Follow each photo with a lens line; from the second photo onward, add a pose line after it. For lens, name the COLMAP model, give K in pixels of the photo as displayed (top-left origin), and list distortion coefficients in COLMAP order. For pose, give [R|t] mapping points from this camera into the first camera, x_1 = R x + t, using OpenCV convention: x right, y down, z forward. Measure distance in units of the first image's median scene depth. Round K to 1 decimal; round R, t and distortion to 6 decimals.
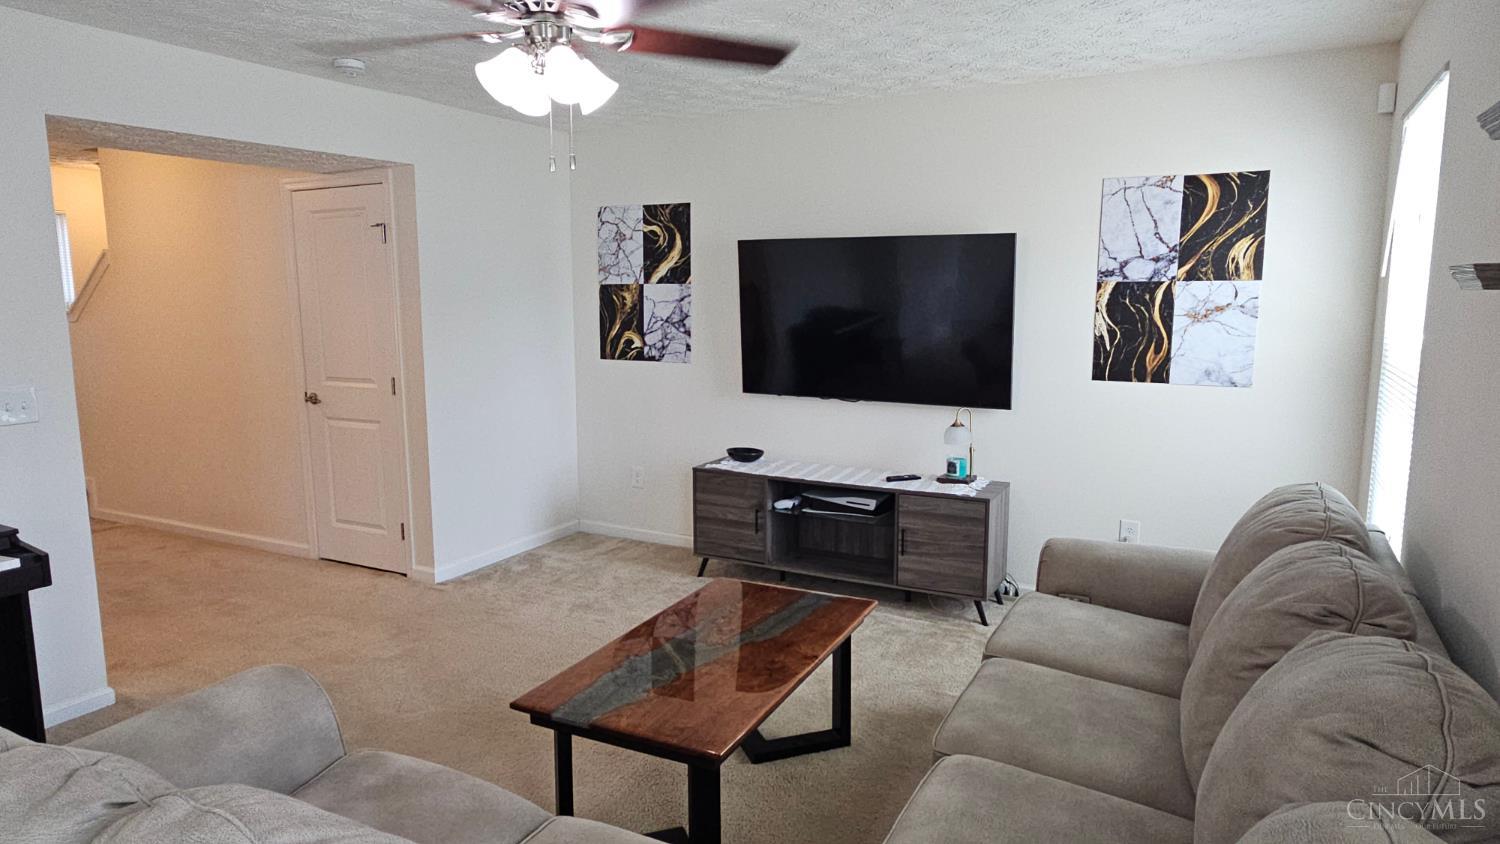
lens RADIAL K [[904.0, 0, 750.0], [0, 904.0, 422.0], [0, 0, 1]] dist [-0.002706, -0.000621]
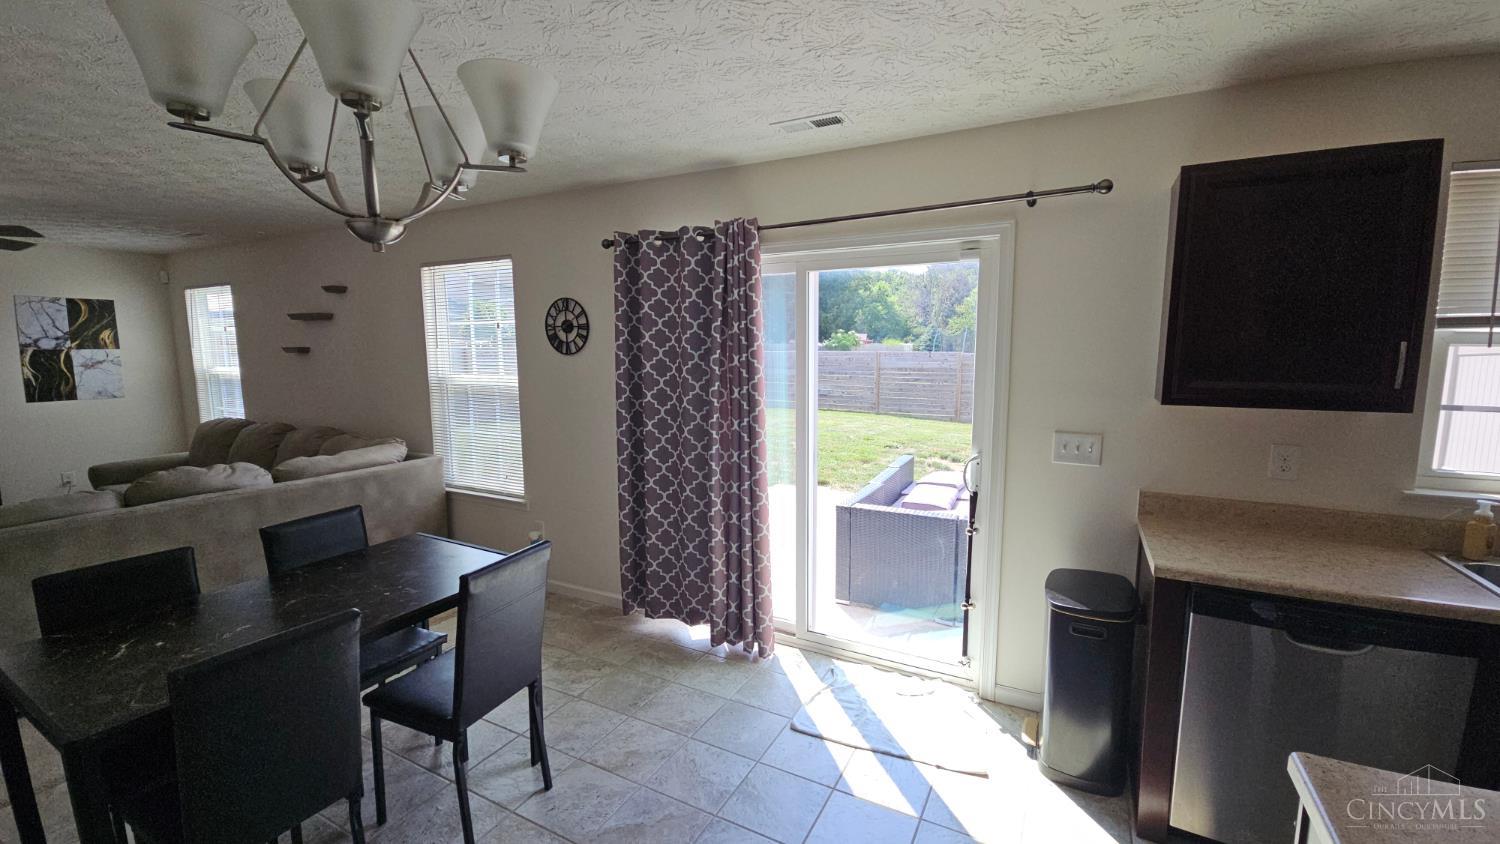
lens RADIAL K [[605.1, 0, 750.0], [0, 605.1, 422.0], [0, 0, 1]] dist [0.000933, -0.009609]
pose [[-0.021716, -0.115974, 0.993015, -0.842007], [0.144523, 0.982452, 0.117901, 0.062205], [-0.989263, 0.146074, -0.004574, -0.444687]]
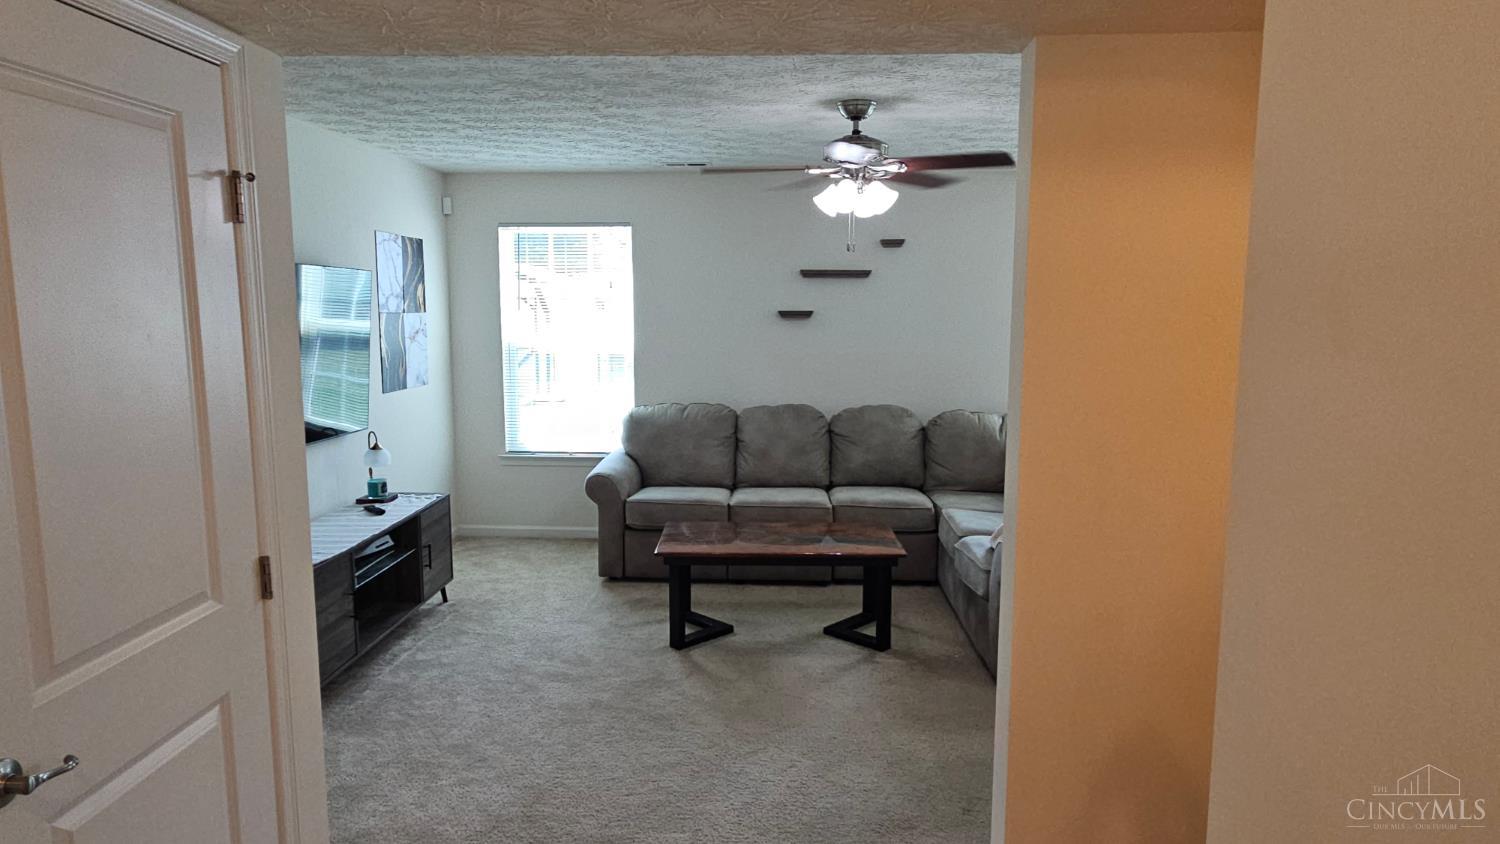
lens RADIAL K [[904.0, 0, 750.0], [0, 904.0, 422.0], [0, 0, 1]] dist [-0.002706, -0.000621]
pose [[-0.436184, -0.109685, 0.893148, -0.903455], [0.135559, 0.973207, 0.185720, -0.163826], [-0.889588, 0.202083, -0.409628, 1.037867]]
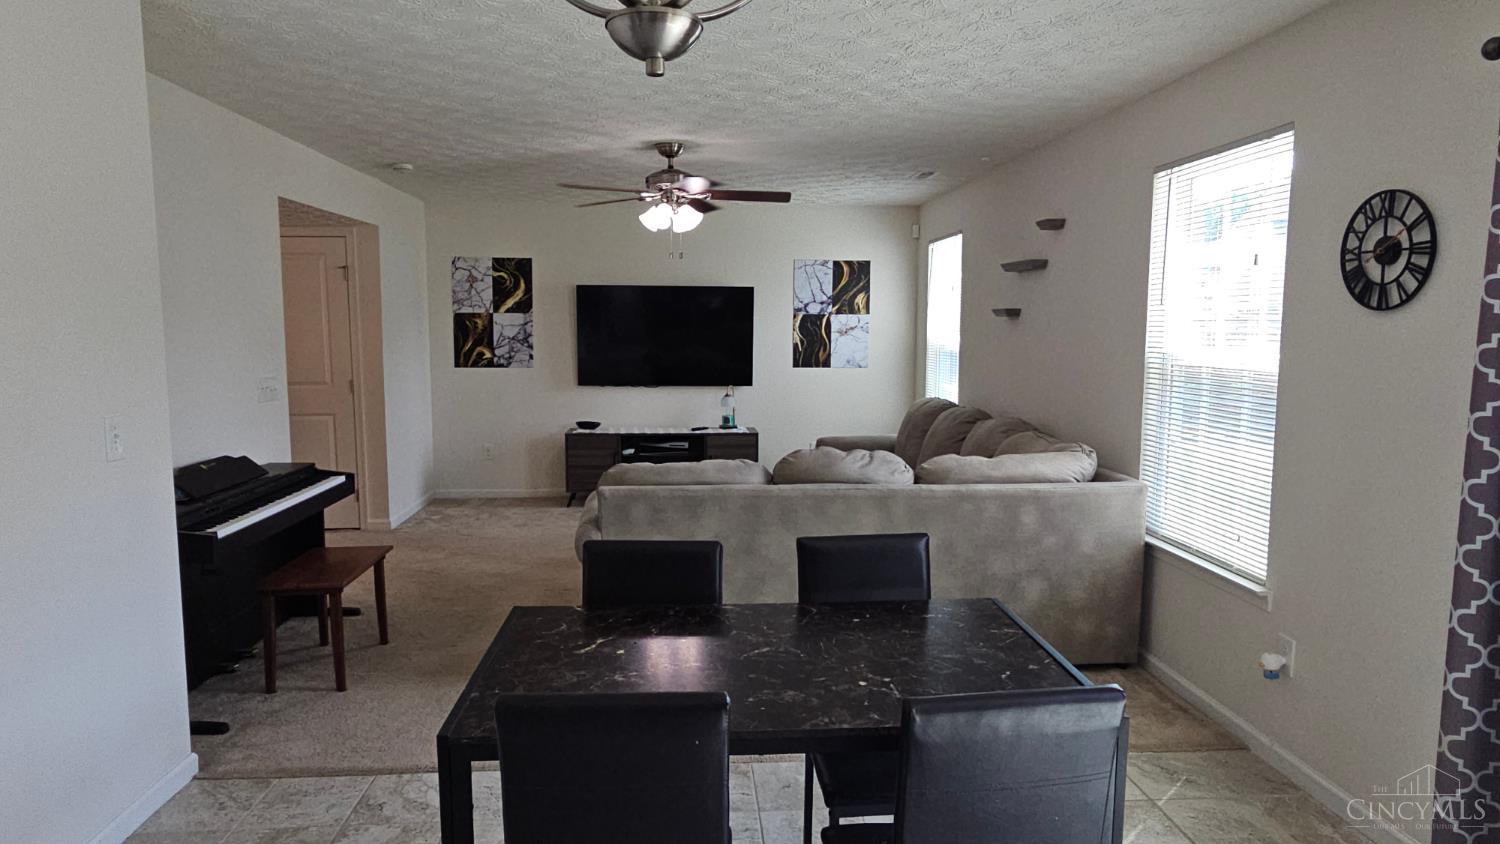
lens RADIAL K [[904.0, 0, 750.0], [0, 904.0, 422.0], [0, 0, 1]] dist [-0.002706, -0.000621]
pose [[0.843797, -0.052874, 0.534051, -0.665007], [0.072858, 0.997208, -0.016386, 0.085592], [-0.531693, 0.052736, 0.845294, -0.489341]]
